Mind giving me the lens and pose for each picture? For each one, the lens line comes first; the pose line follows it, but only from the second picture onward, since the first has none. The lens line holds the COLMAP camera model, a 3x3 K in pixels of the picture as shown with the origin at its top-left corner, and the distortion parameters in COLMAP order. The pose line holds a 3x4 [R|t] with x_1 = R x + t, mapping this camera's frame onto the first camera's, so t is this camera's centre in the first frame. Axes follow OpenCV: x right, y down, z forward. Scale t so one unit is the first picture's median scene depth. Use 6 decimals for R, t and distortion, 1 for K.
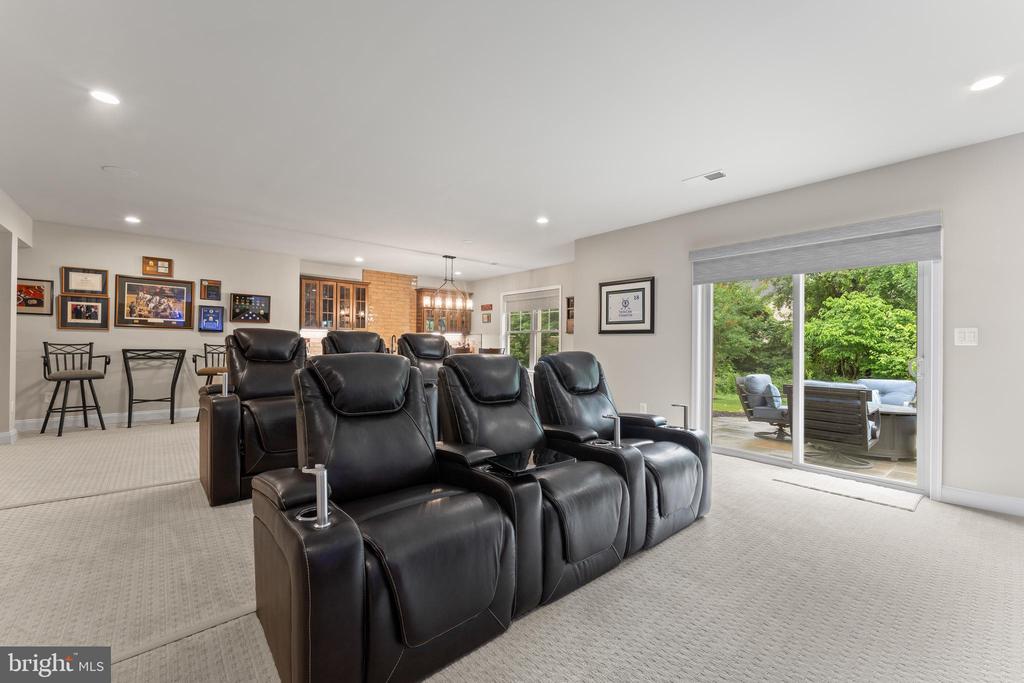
lens RADIAL K [[421.0, 0, 518.8], [0, 421.0, 344.0], [0, 0, 1]] dist [-0.001298, -0.000375]
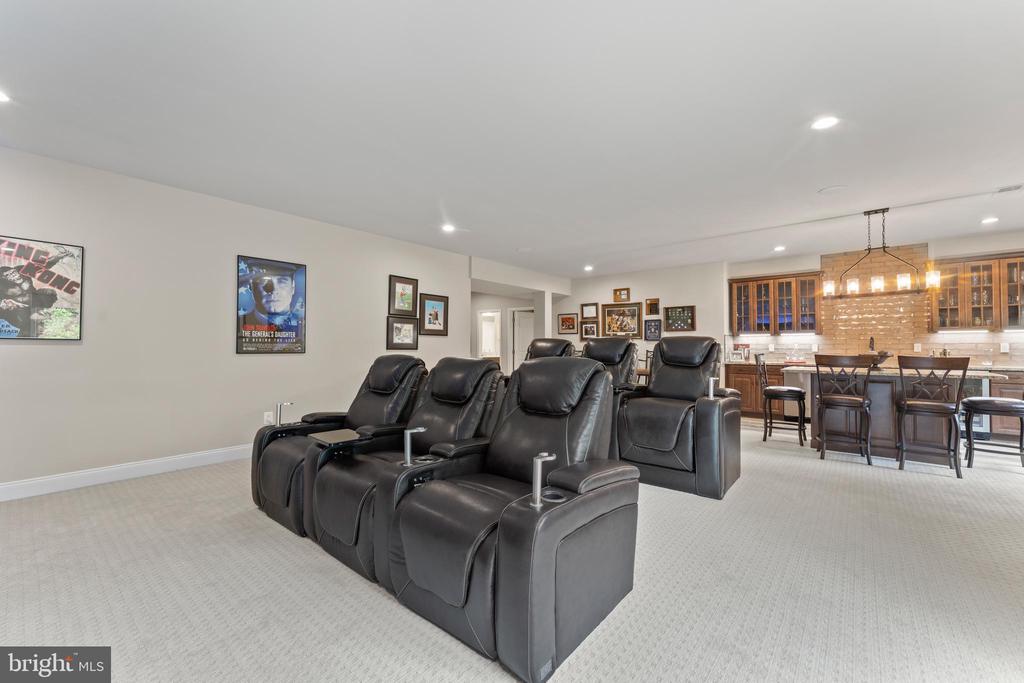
lens RADIAL K [[421.0, 0, 507.5], [0, 421.0, 342.2], [0, 0, 1]] dist [-0.001298, -0.000375]
pose [[0.132313, -0.022182, -0.990960, 0.459380], [0.003892, 0.999753, -0.021859, 0.000856], [0.991200, -0.000964, 0.132367, 0.438609]]
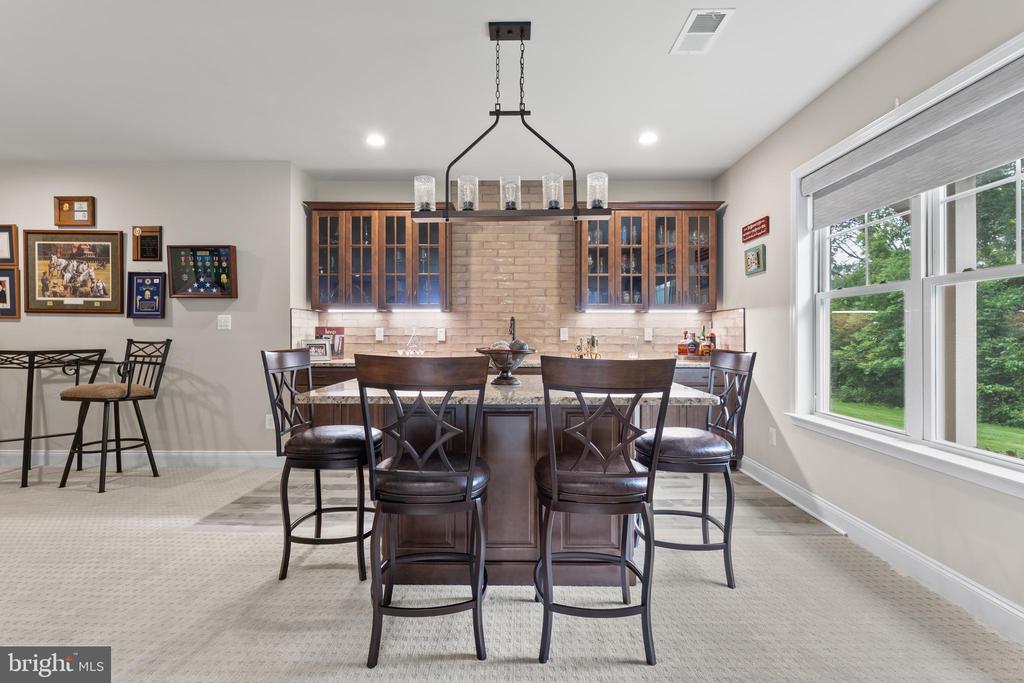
lens RADIAL K [[455.2, 0, 526.0], [0, 455.2, 333.7], [0, 0, 1]] dist [-0.011393, 0.001905]
pose [[0.745859, -0.009179, -0.666040, 0.048754], [0.007083, 0.999958, -0.005850, -0.000931], [0.666066, -0.000354, 0.745893, 0.938792]]
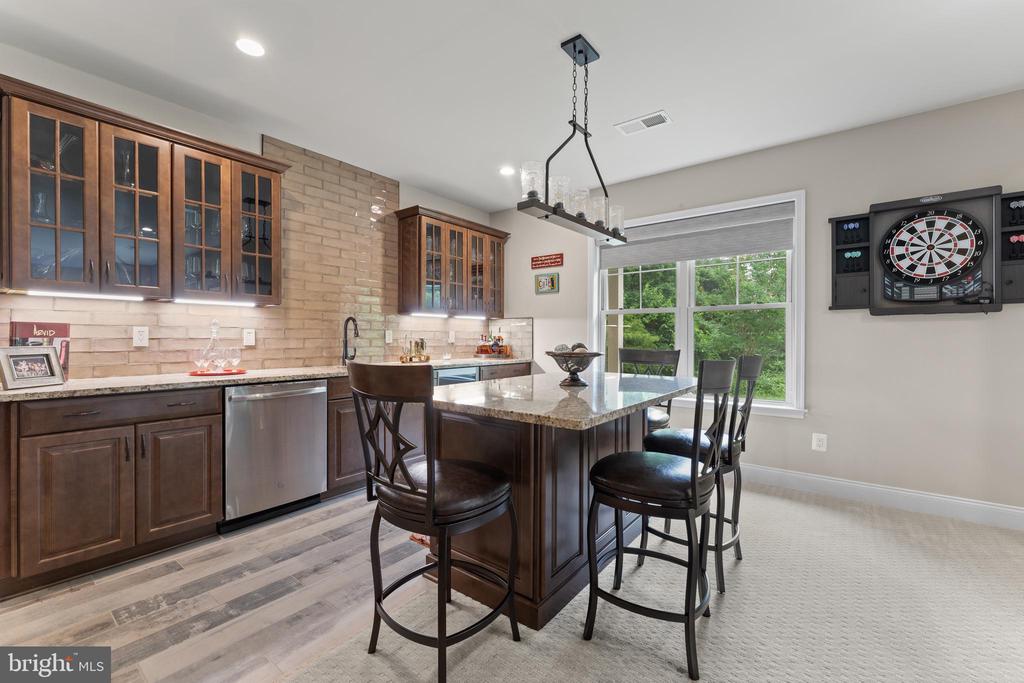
lens RADIAL K [[421.0, 0, 510.6], [0, 421.0, 340.7], [0, 0, 1]] dist [-0.001298, -0.000375]
pose [[0.984814, -0.007772, 0.173441, -0.314335], [0.005708, 0.999907, 0.012393, -0.004944], [-0.173521, -0.011215, 0.984766, 0.845541]]
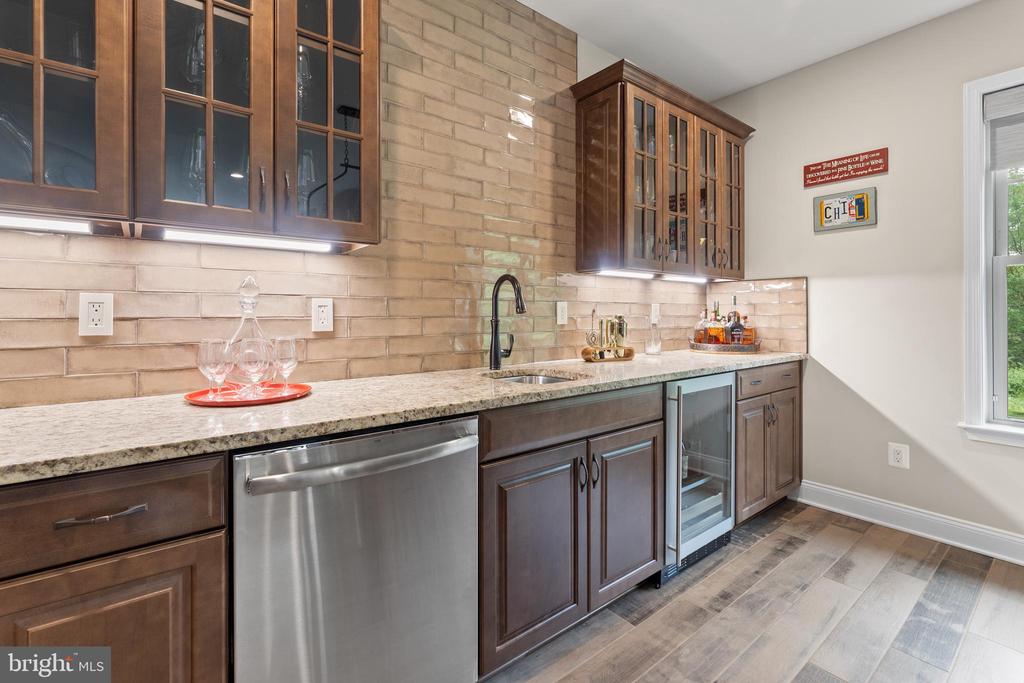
lens RADIAL K [[461.6, 0, 513.9], [0, 461.6, 312.8], [0, 0, 1]] dist [-0.000056, 0.000117]
pose [[0.998287, -0.010257, -0.057593, -0.404560], [0.010244, 0.999947, -0.000528, -0.004539], [0.057595, -0.000063, 0.998340, 1.125026]]
